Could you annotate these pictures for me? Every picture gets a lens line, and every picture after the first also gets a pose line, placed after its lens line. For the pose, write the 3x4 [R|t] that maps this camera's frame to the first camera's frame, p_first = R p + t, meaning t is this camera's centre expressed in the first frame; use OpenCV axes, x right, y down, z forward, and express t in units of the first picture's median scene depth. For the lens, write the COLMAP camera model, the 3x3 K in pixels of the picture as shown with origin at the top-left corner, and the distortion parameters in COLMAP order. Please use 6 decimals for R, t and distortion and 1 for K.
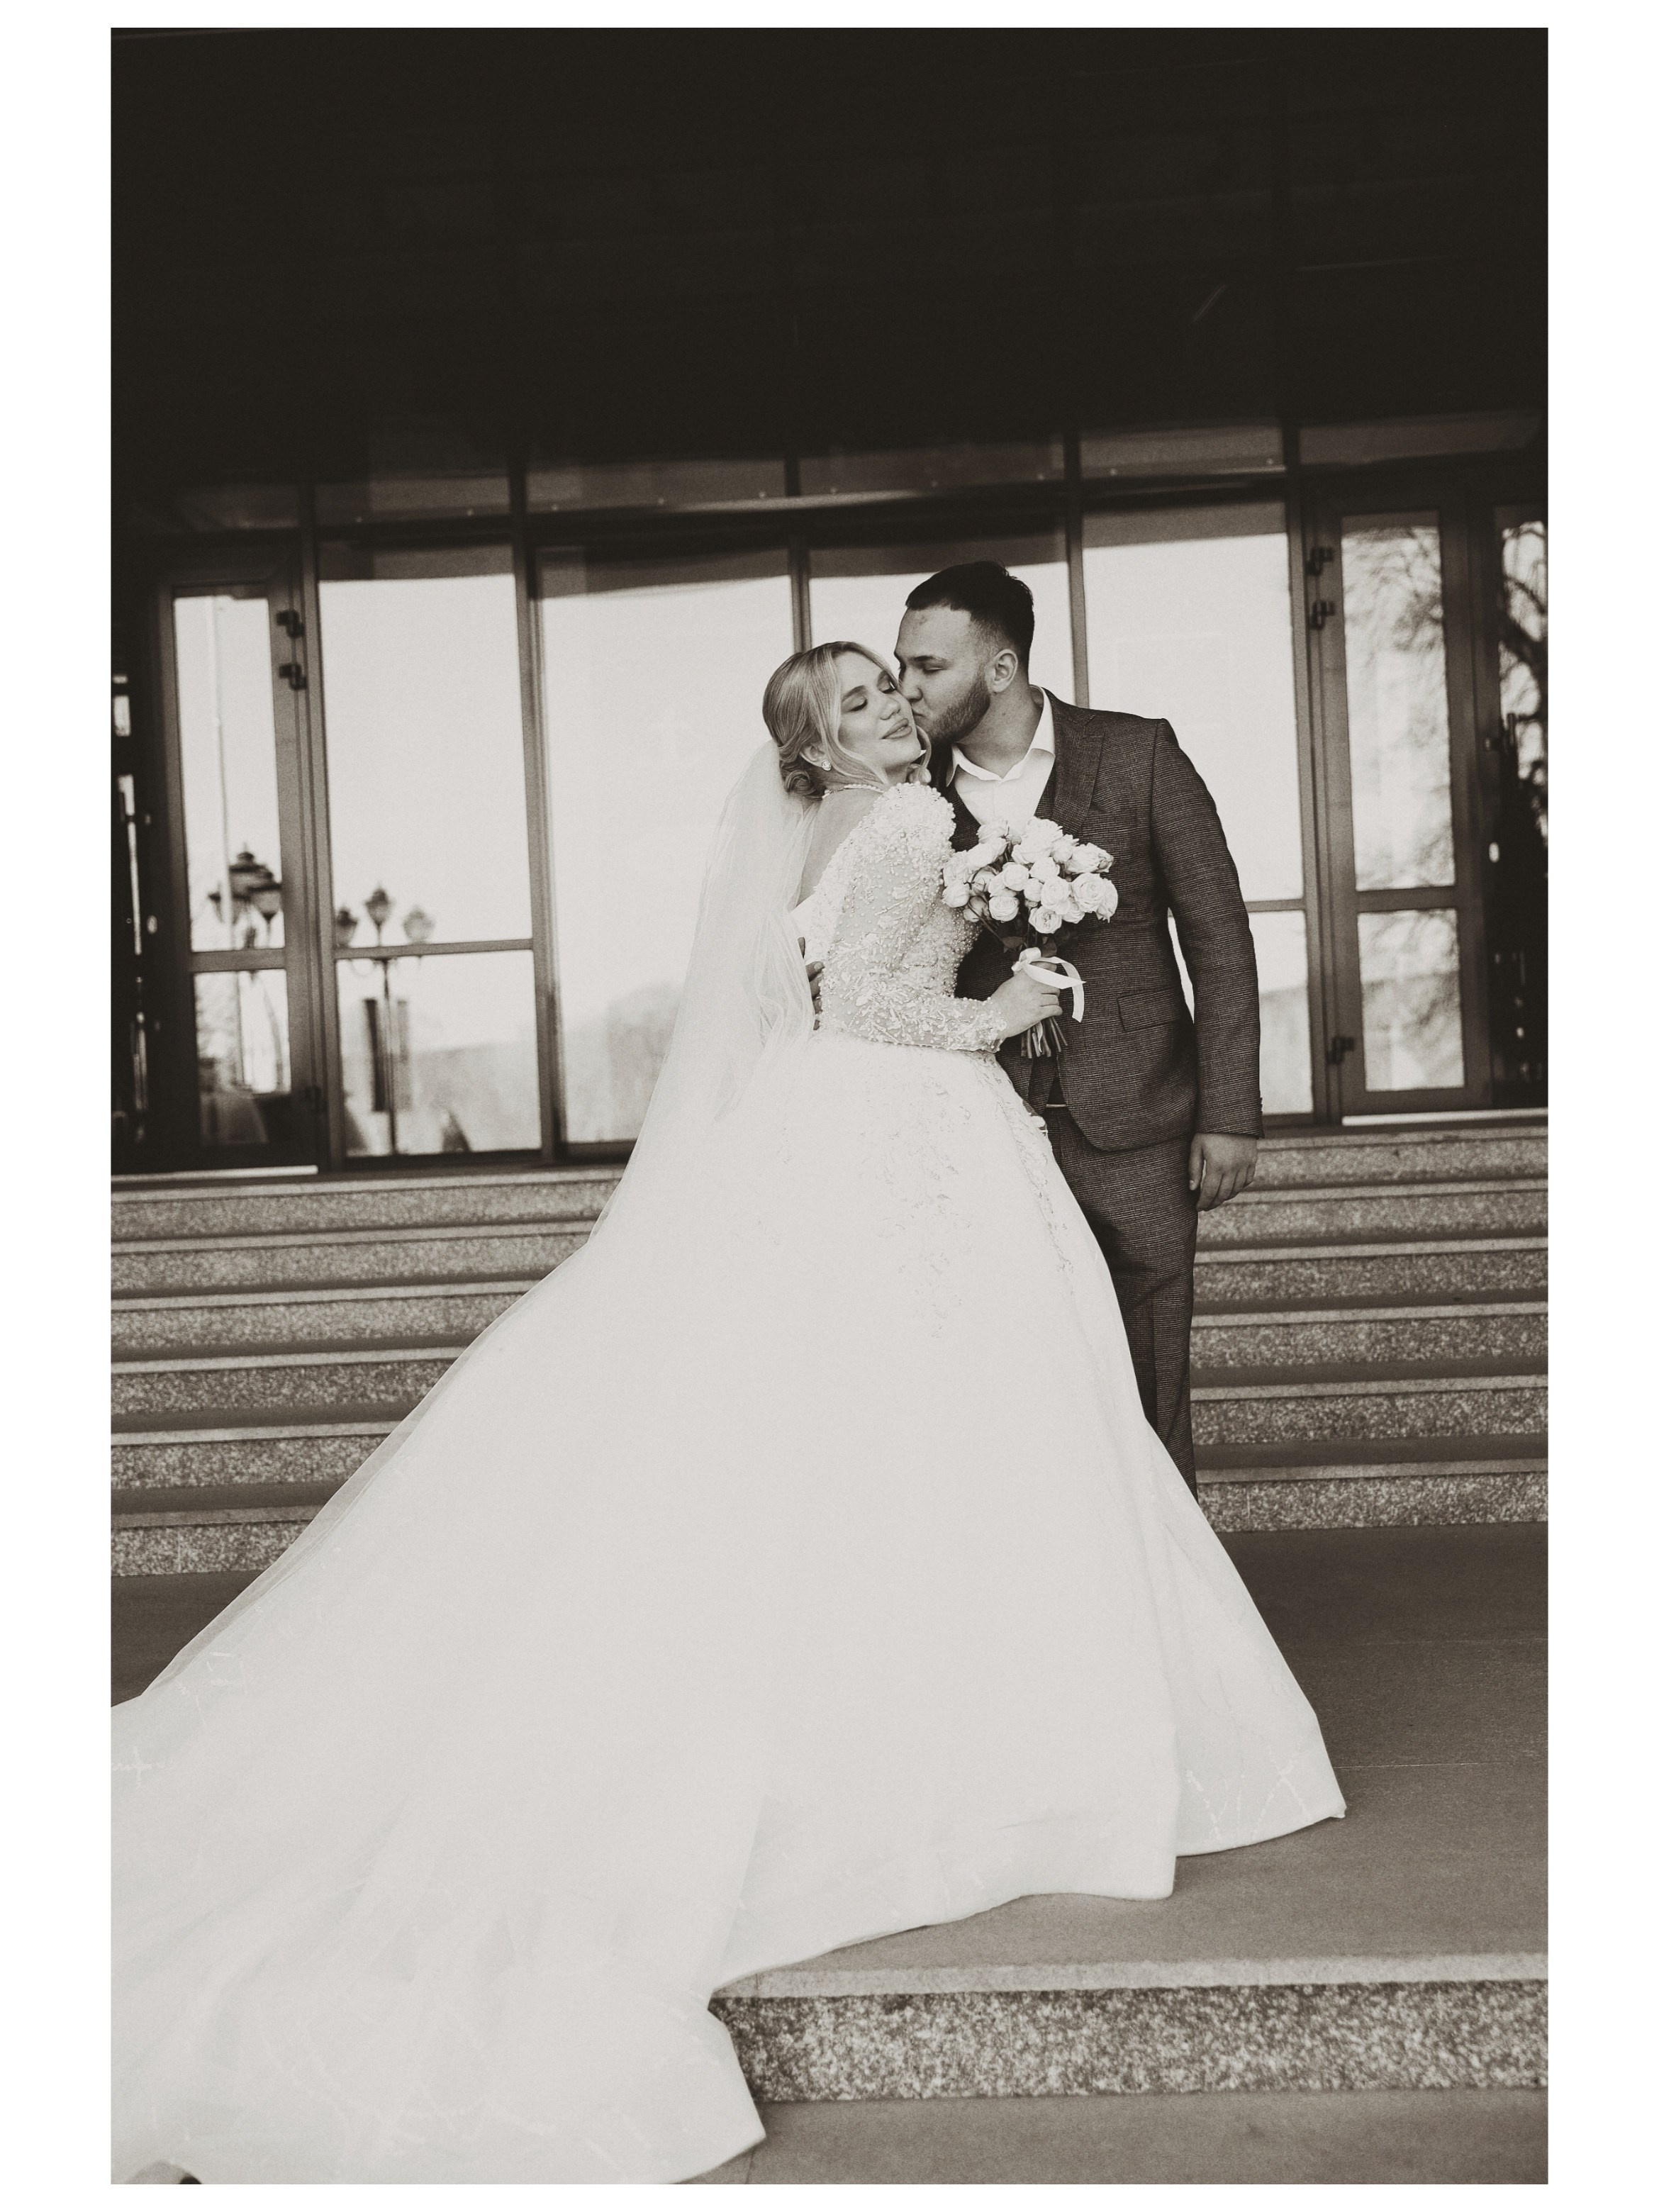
lens RADIAL K [[2570.2, 0, 829.5], [0, 2570.2, 1106.0], [0, 0, 1]] dist [0.077906, -0.027488]
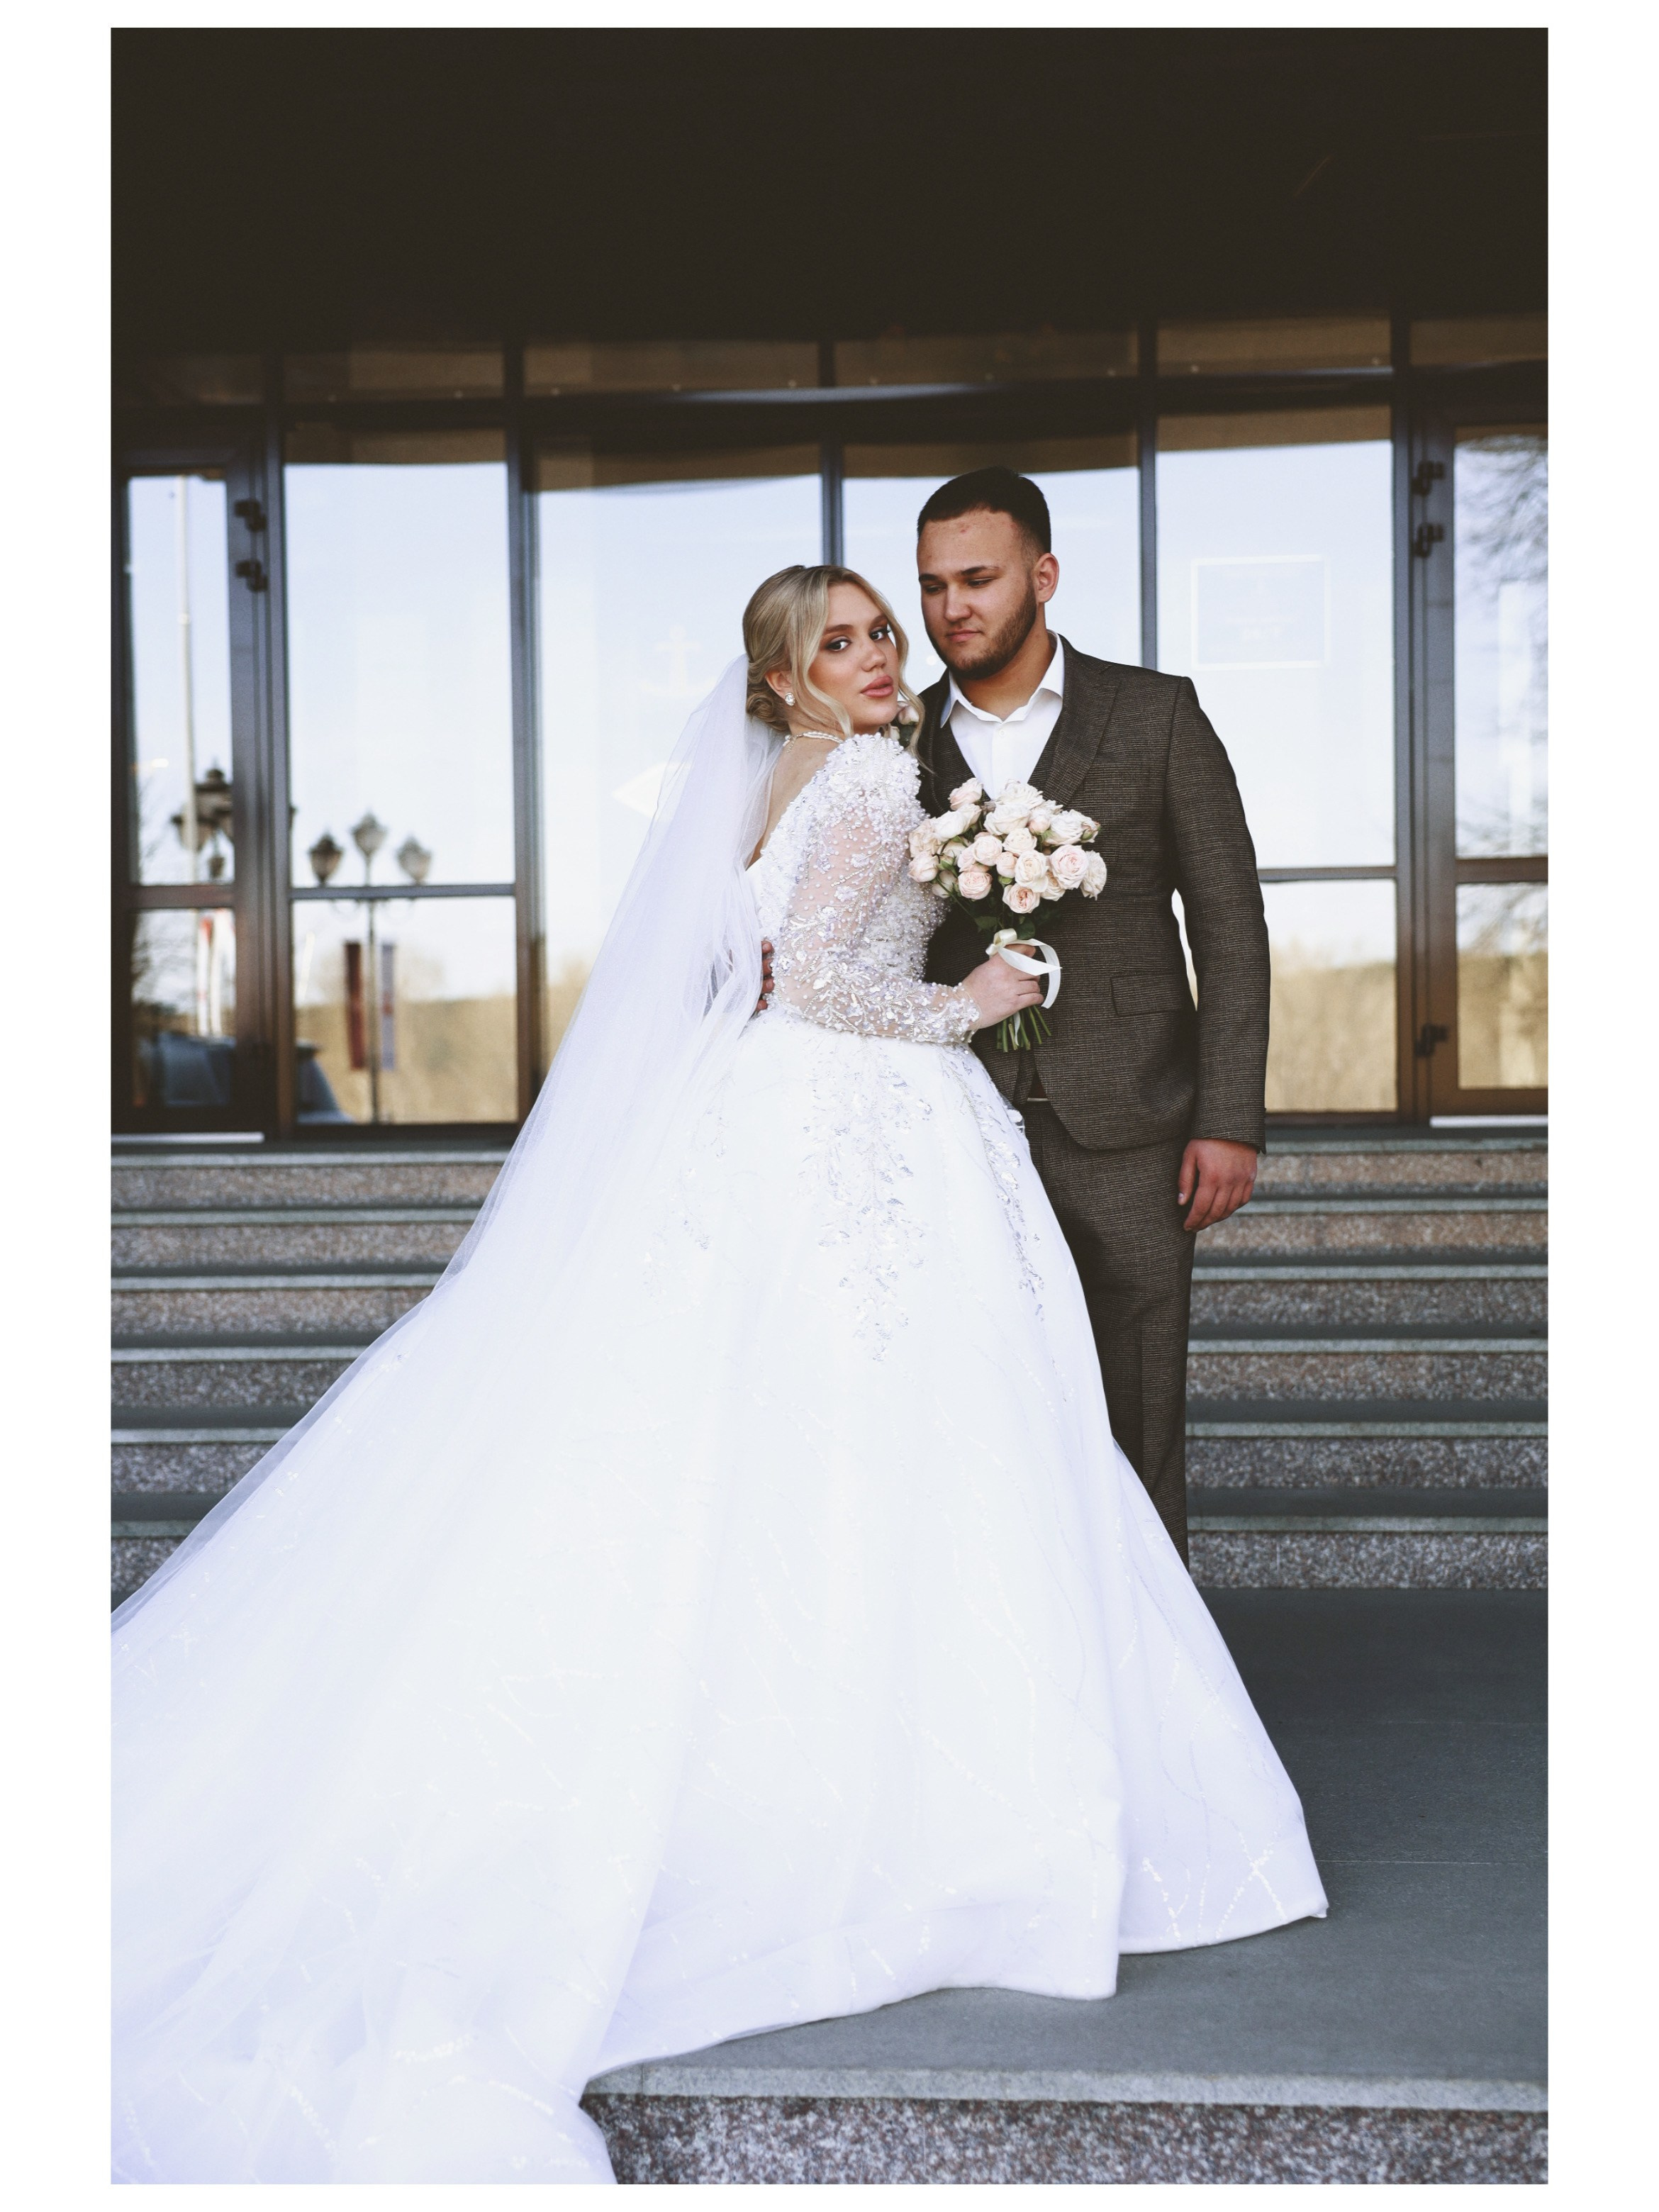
lens RADIAL K [[2943.0, 0, 829.5], [0, 2943.0, 1106.0], [0, 0, 1]] dist [0.129565, -0.023050]
pose [[0.999236, 0.033541, -0.020077, 0.023113], [-0.033337, 0.999390, 0.010396, -0.004662], [0.020413, -0.009719, 0.999744, -0.011628]]
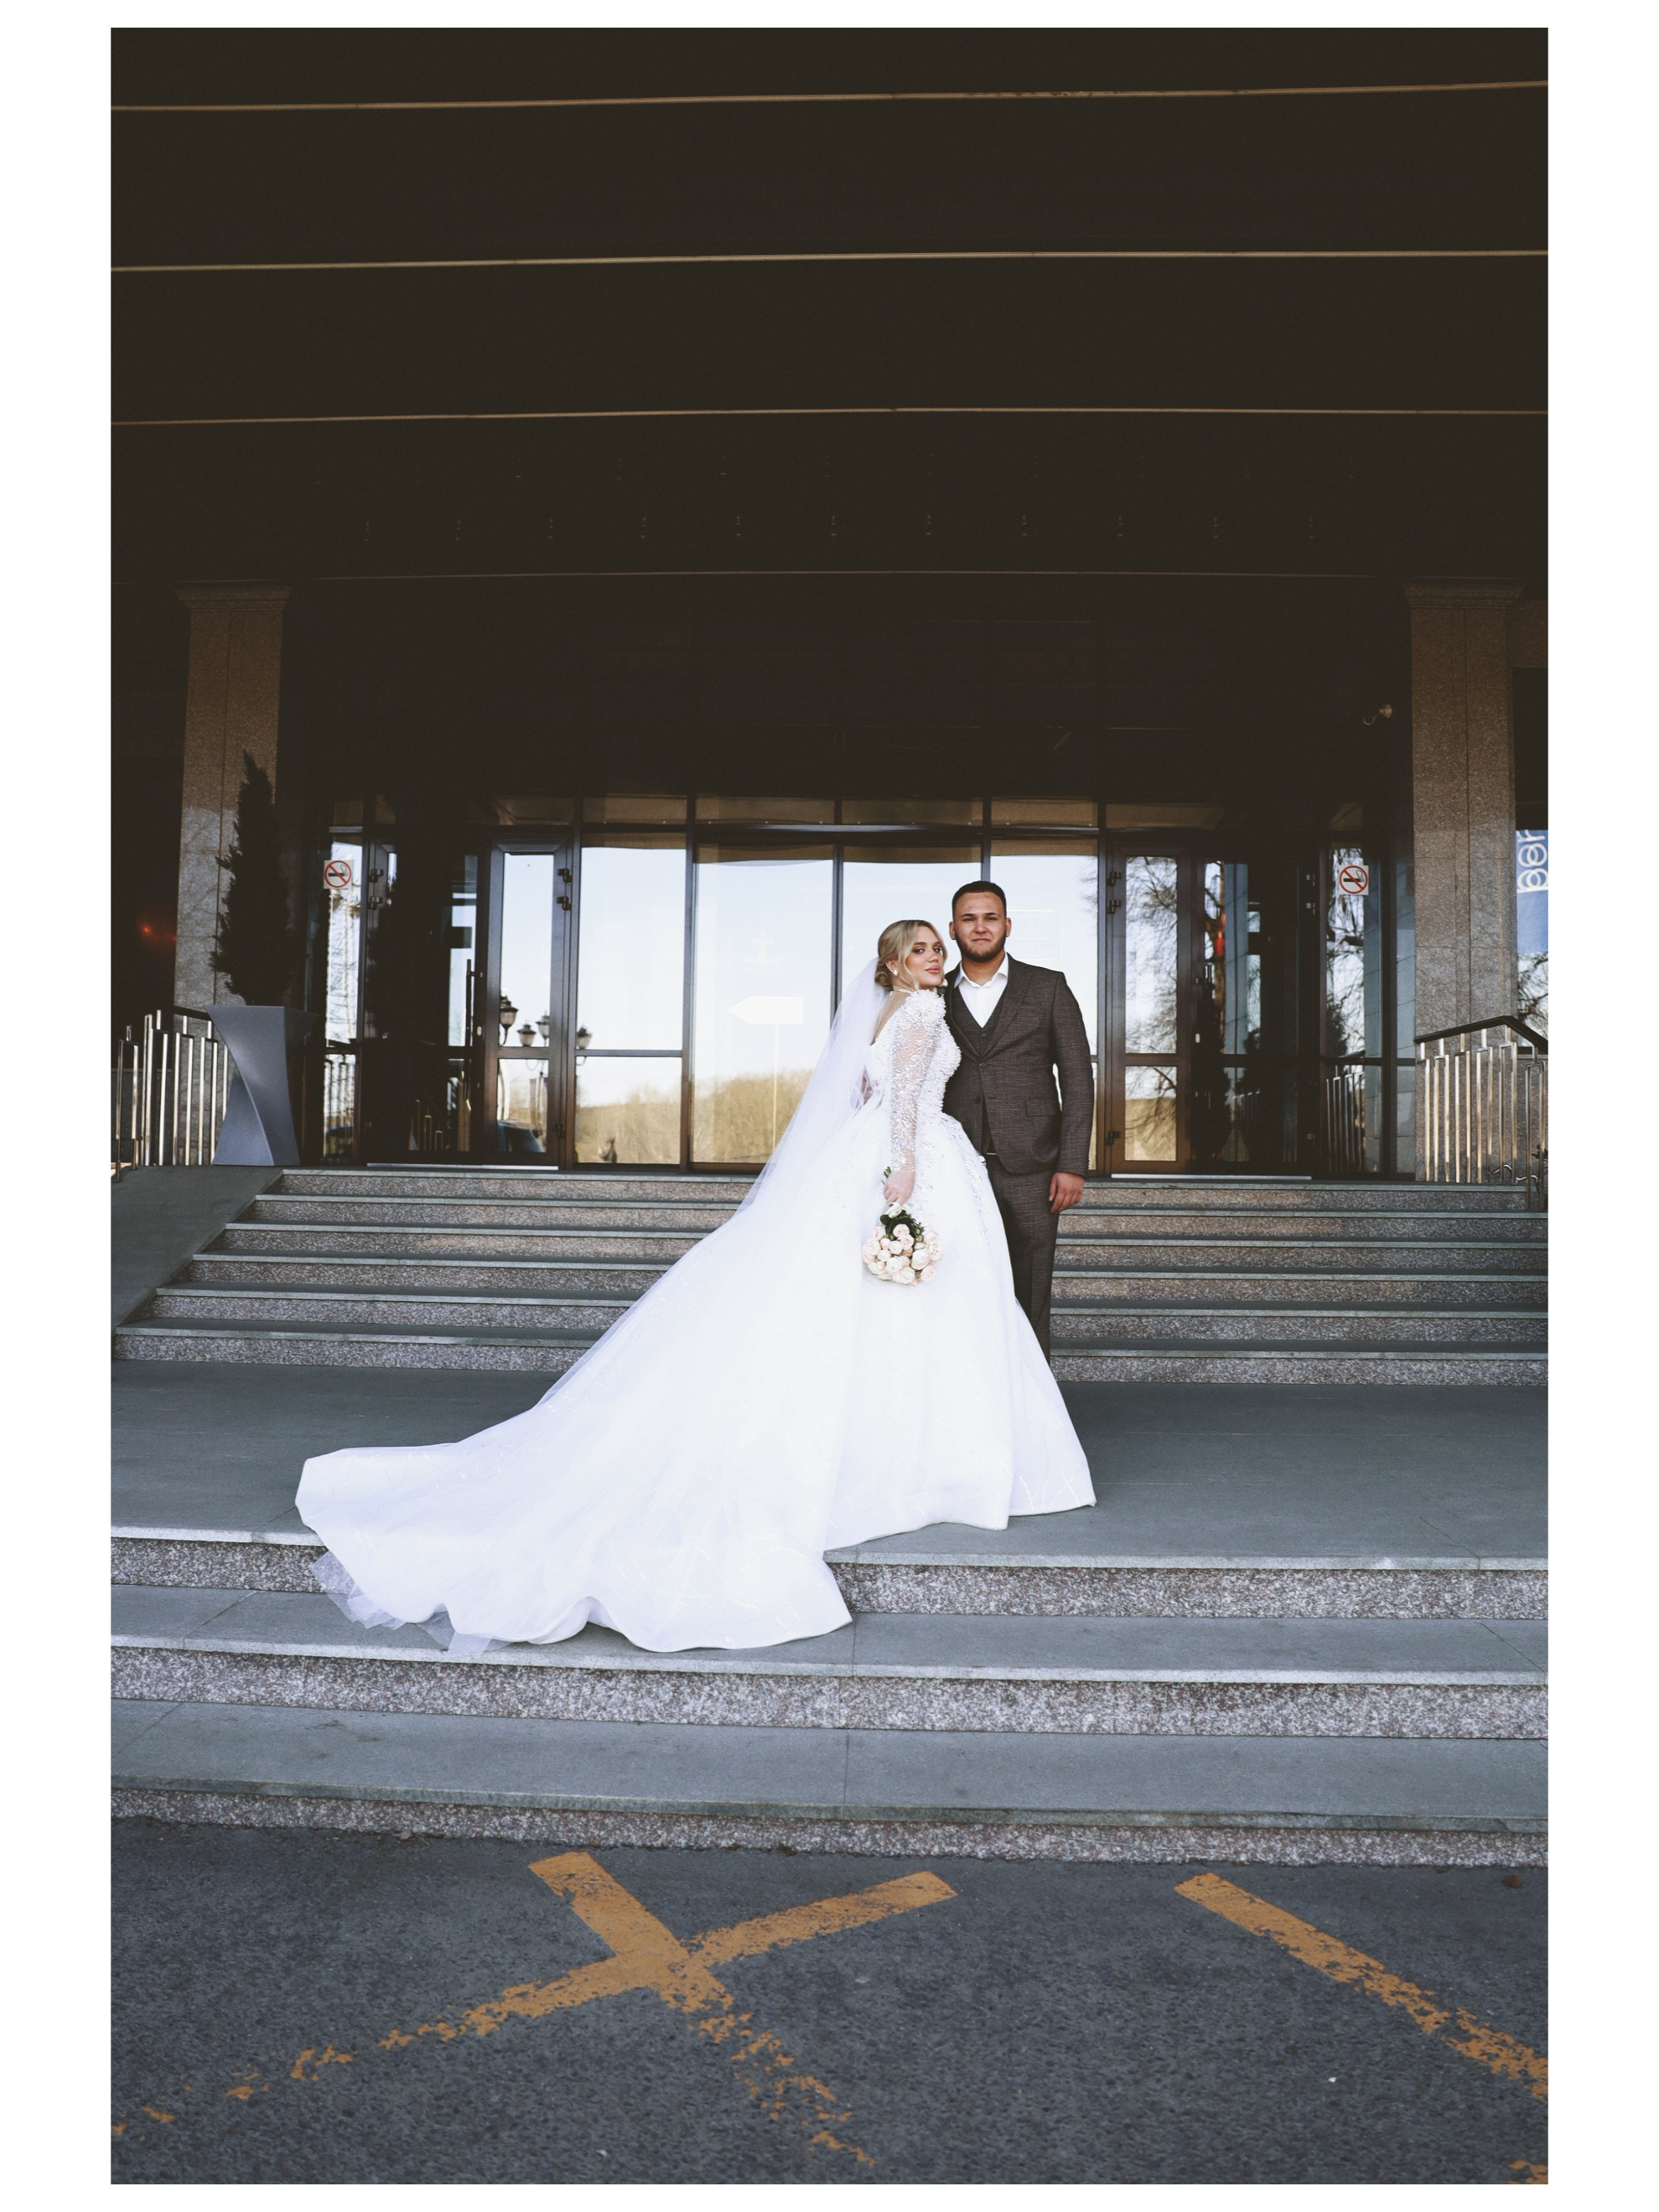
lens RADIAL K [[1493.6, 0, 829.0], [0, 1493.6, 1104.1], [0, 0, 1]] dist [-0.082293, -0.043577]
pose [[0.997767, 0.062376, 0.023887, -0.051570], [-0.061522, 0.997494, -0.034938, 0.006643], [-0.026007, 0.033390, 0.999104, -0.111720]]
